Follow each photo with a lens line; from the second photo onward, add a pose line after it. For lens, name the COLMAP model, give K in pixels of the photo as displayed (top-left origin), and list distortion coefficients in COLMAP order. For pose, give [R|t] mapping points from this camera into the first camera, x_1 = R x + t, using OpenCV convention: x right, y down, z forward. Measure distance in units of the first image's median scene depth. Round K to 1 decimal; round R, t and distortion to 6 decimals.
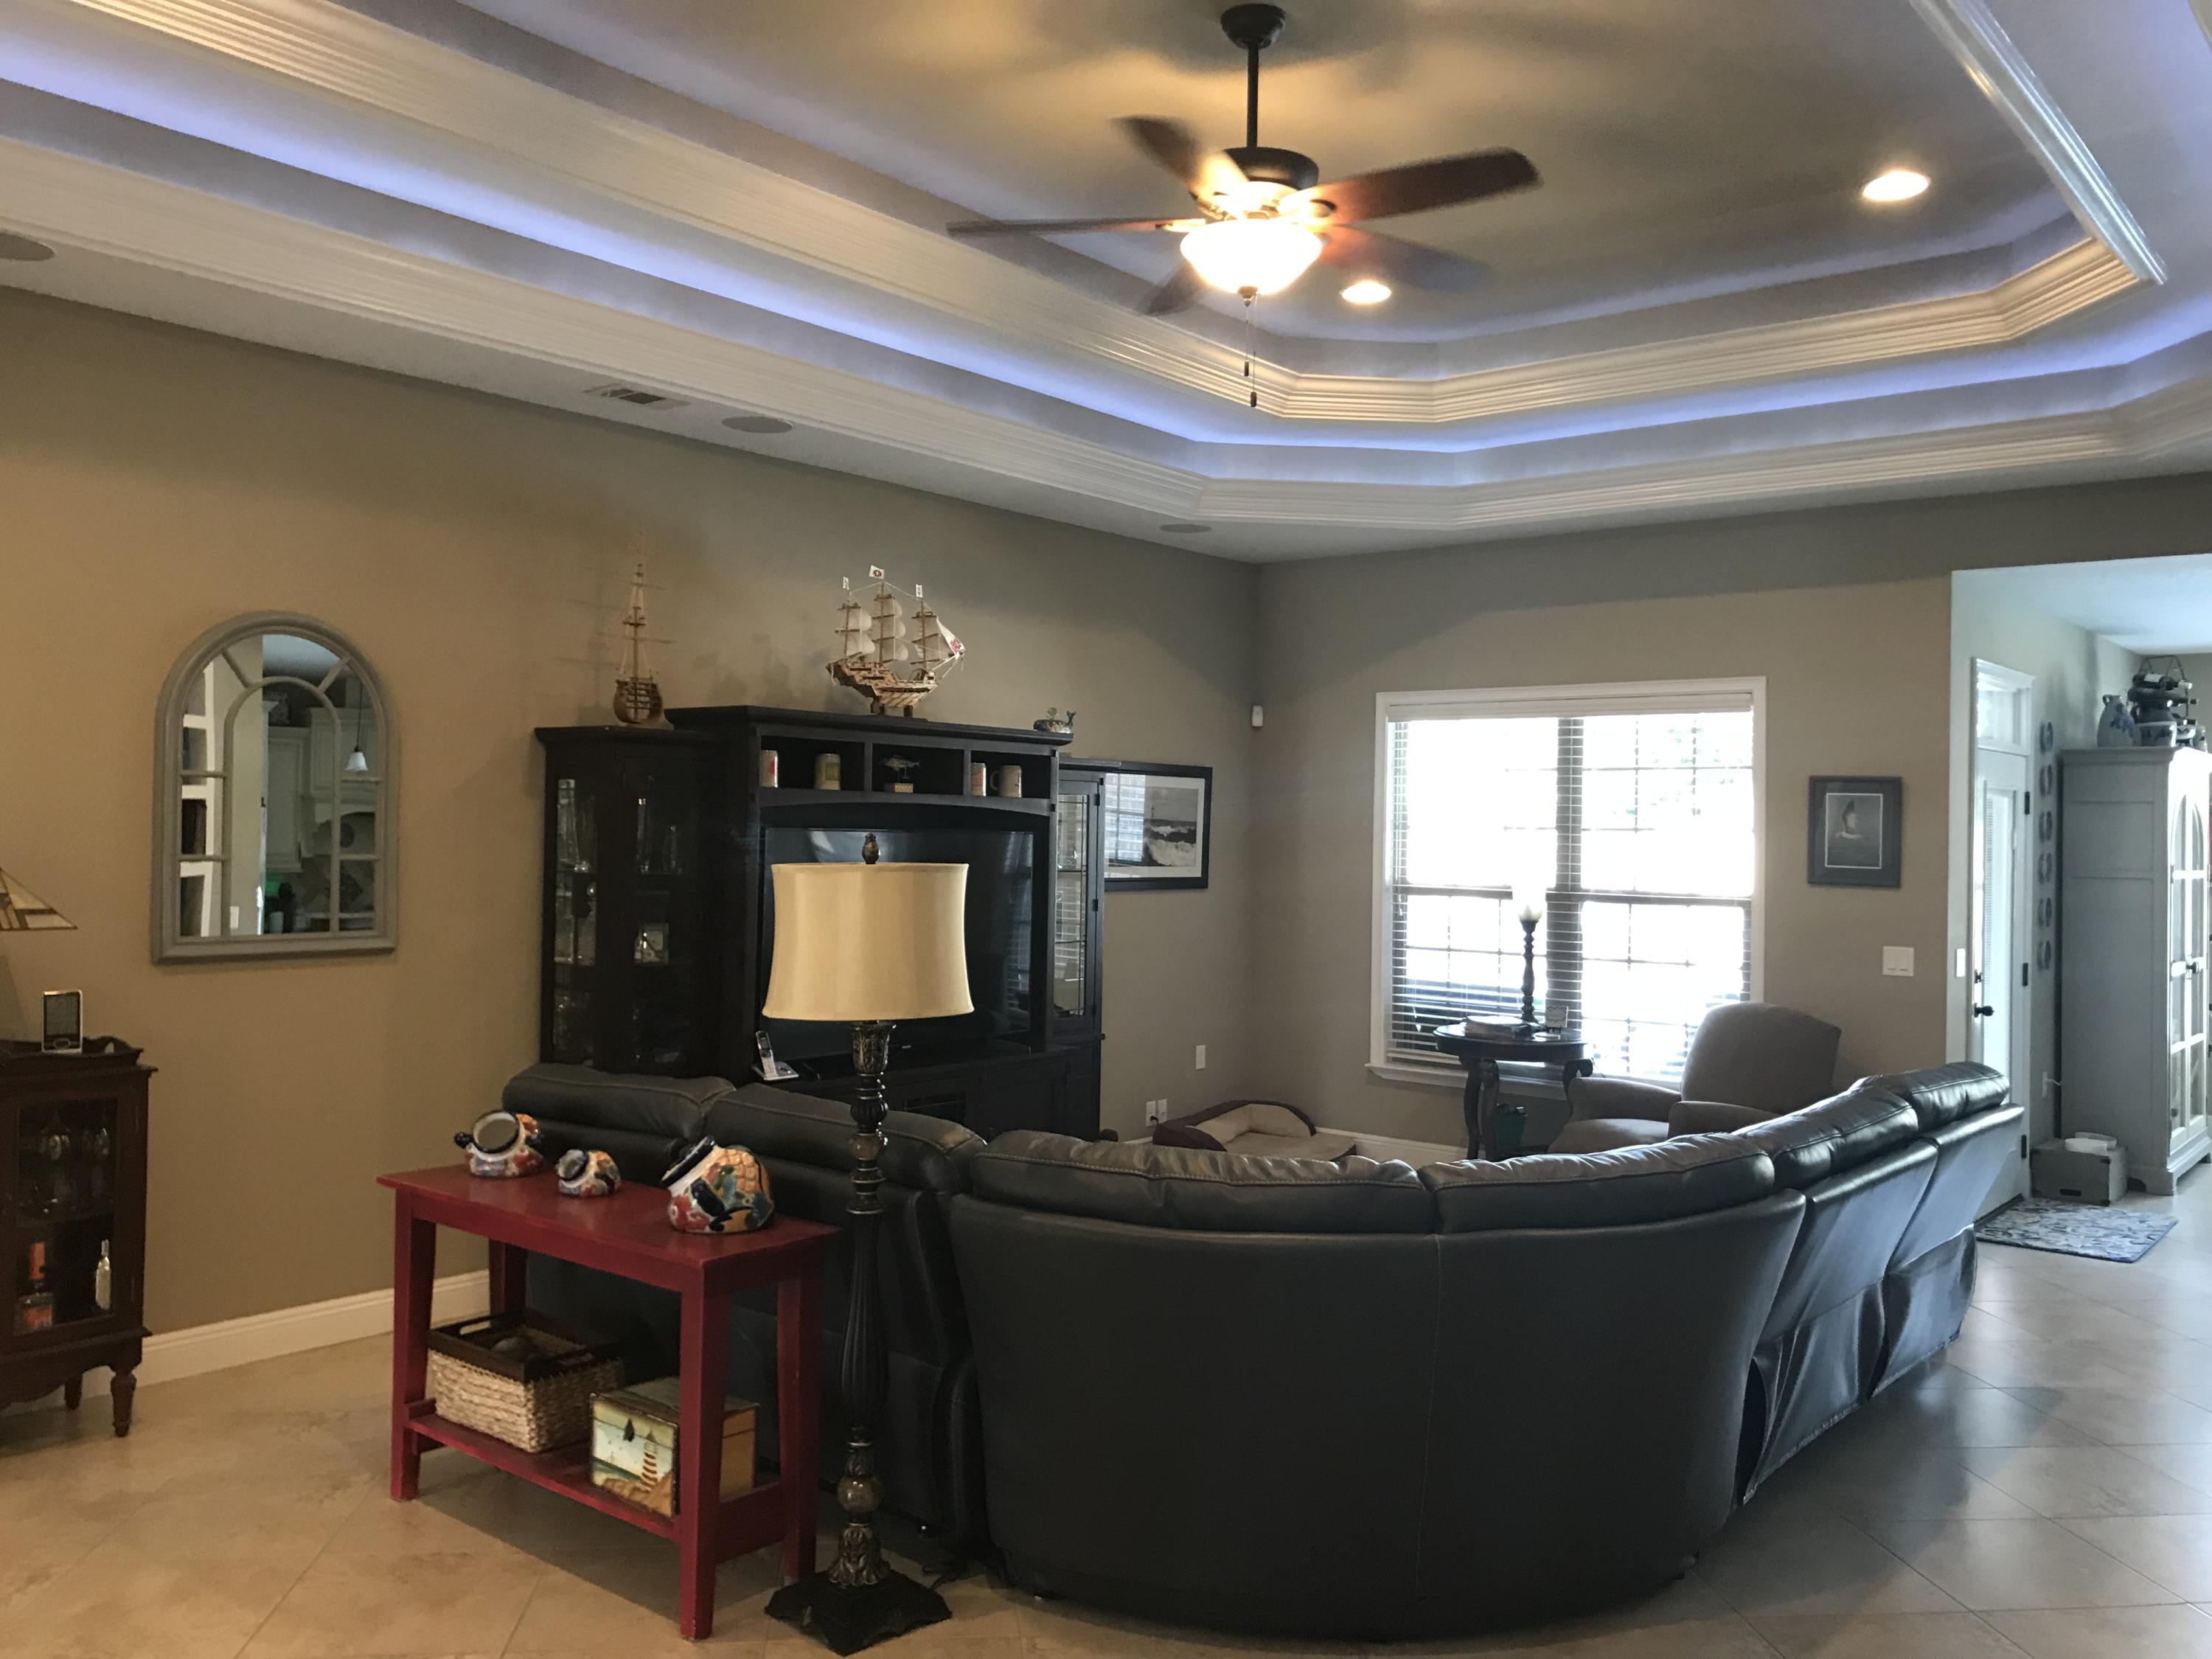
lens RADIAL K [[1819.5, 0, 1092.8], [0, 1819.5, 824.1], [0, 0, 1]] dist [0.045295, -0.073294]
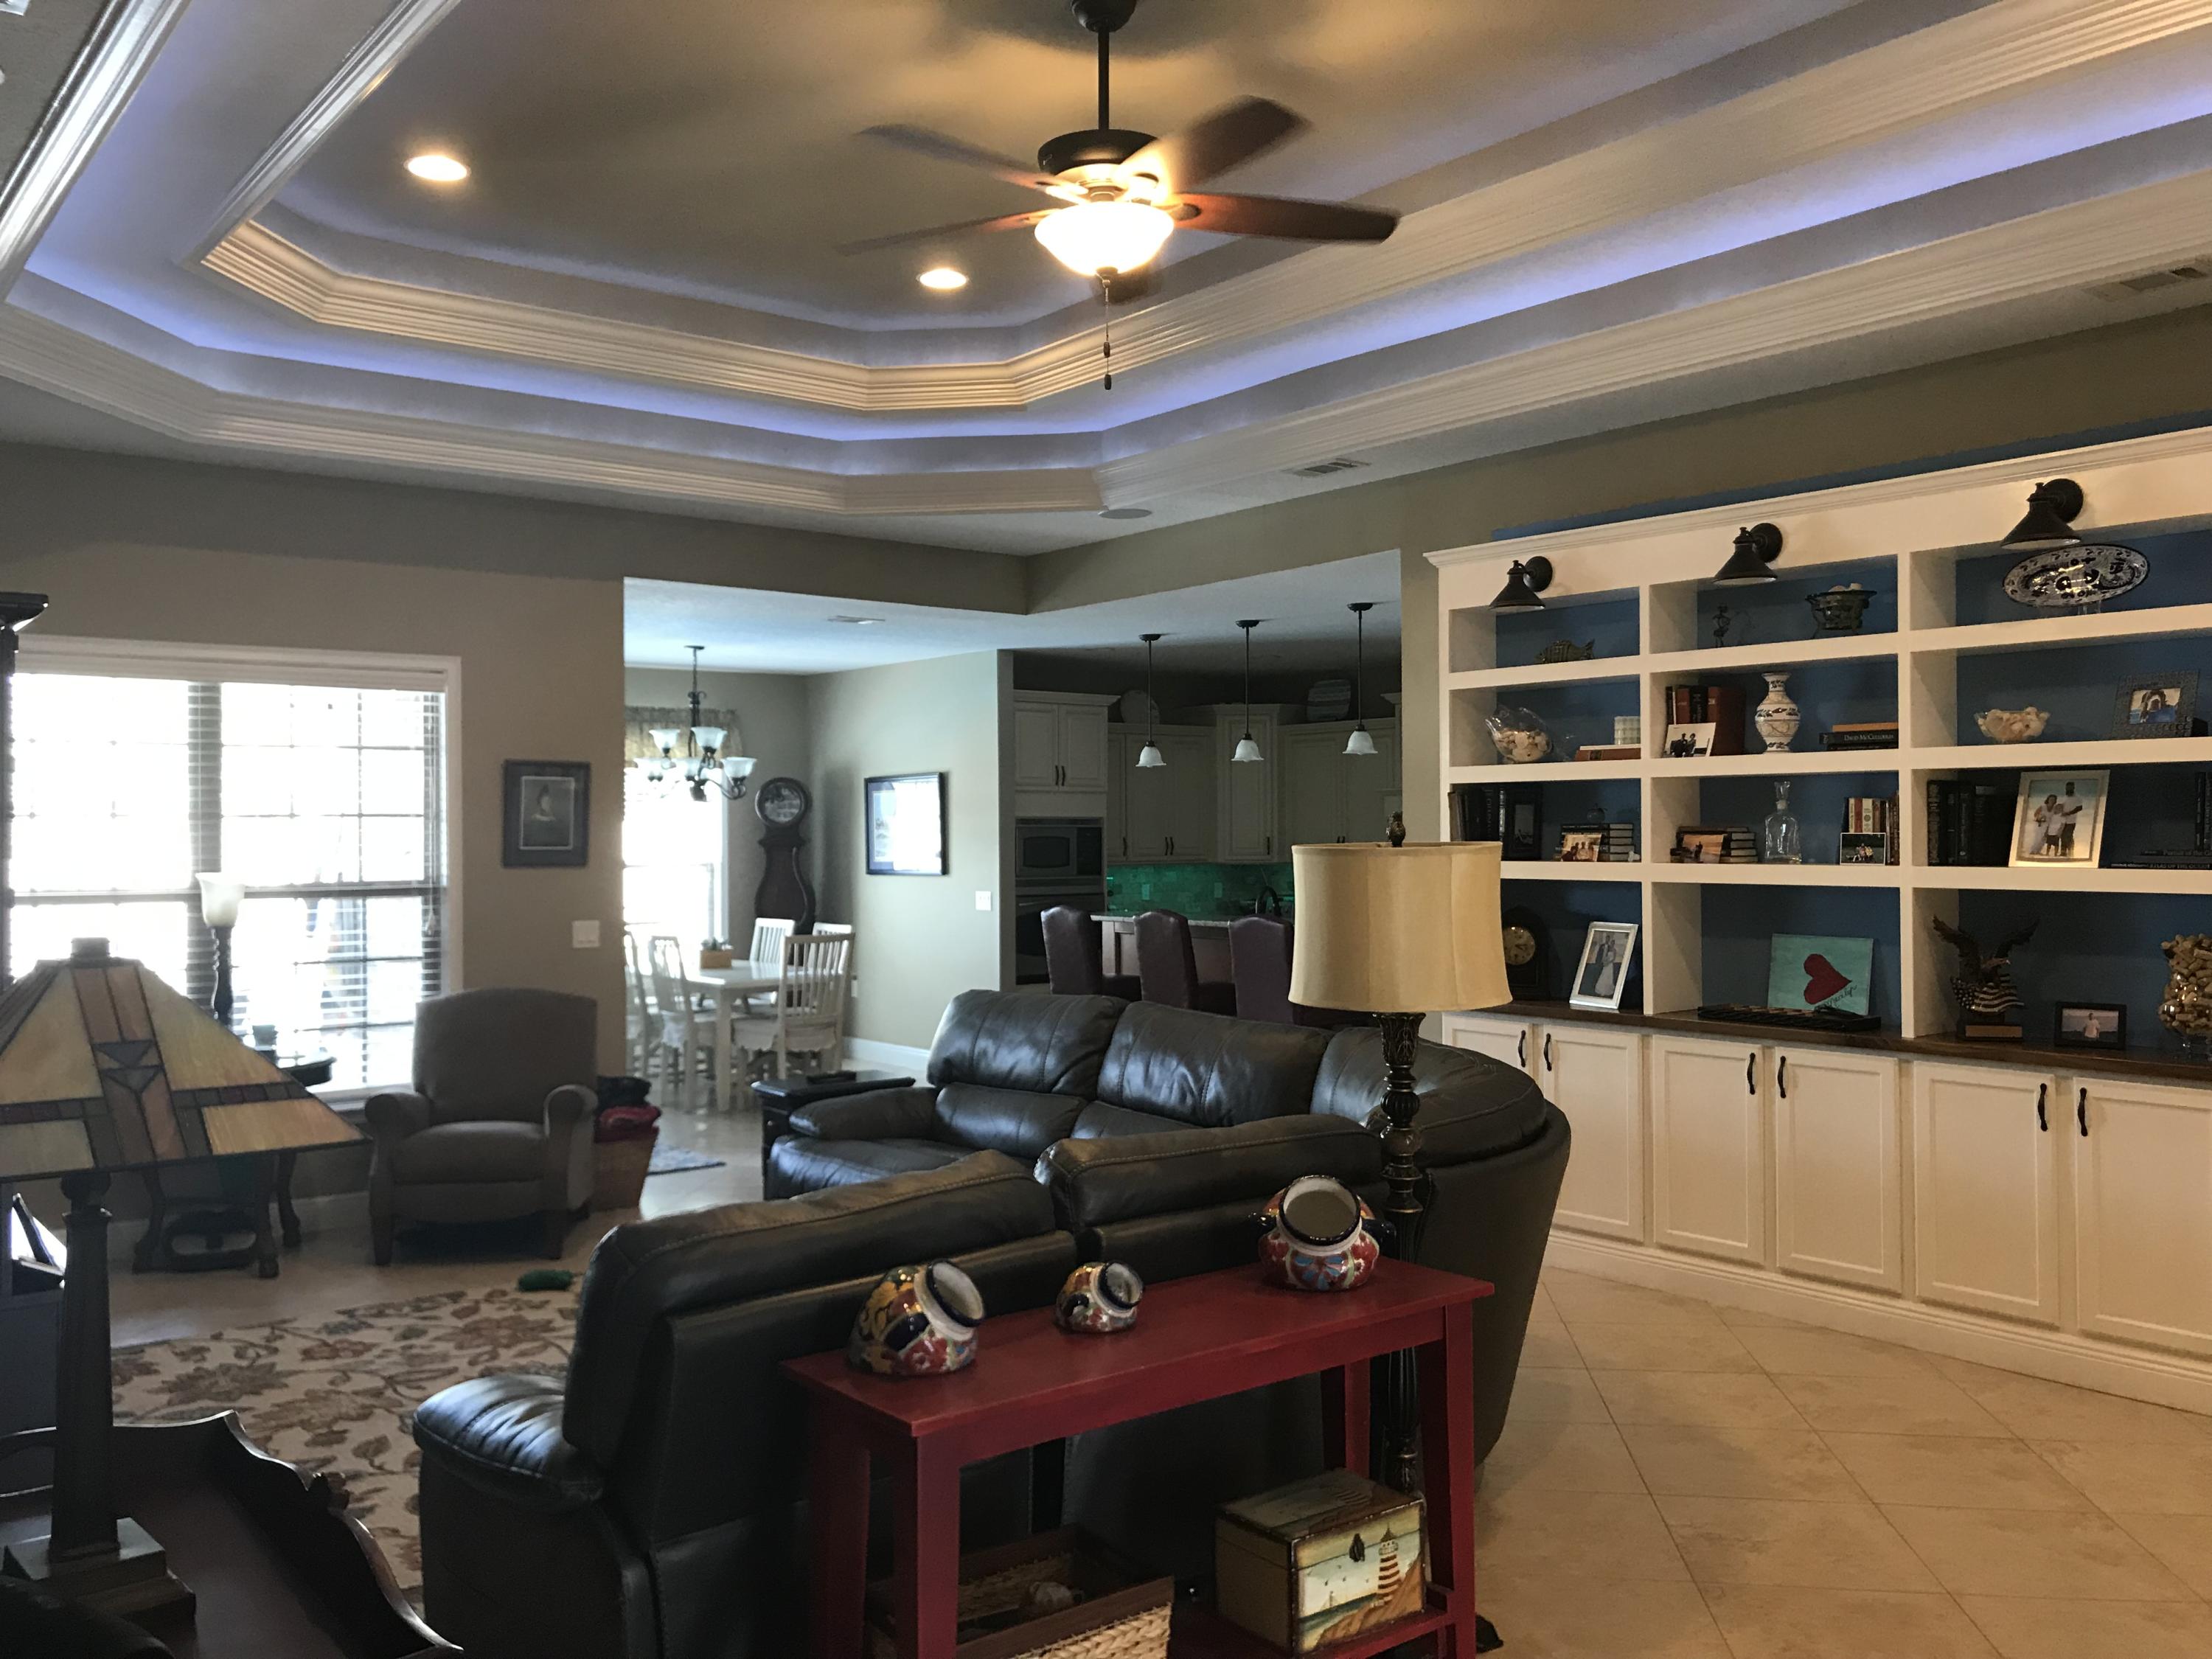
lens RADIAL K [[1819.5, 0, 1096.2], [0, 1819.5, 837.9], [0, 0, 1]] dist [0.045295, -0.073294]
pose [[0.213773, -0.020918, 0.976659, -0.543491], [0.006687, 0.999779, 0.019950, -0.000867], [-0.976861, 0.002266, 0.213865, 0.478216]]
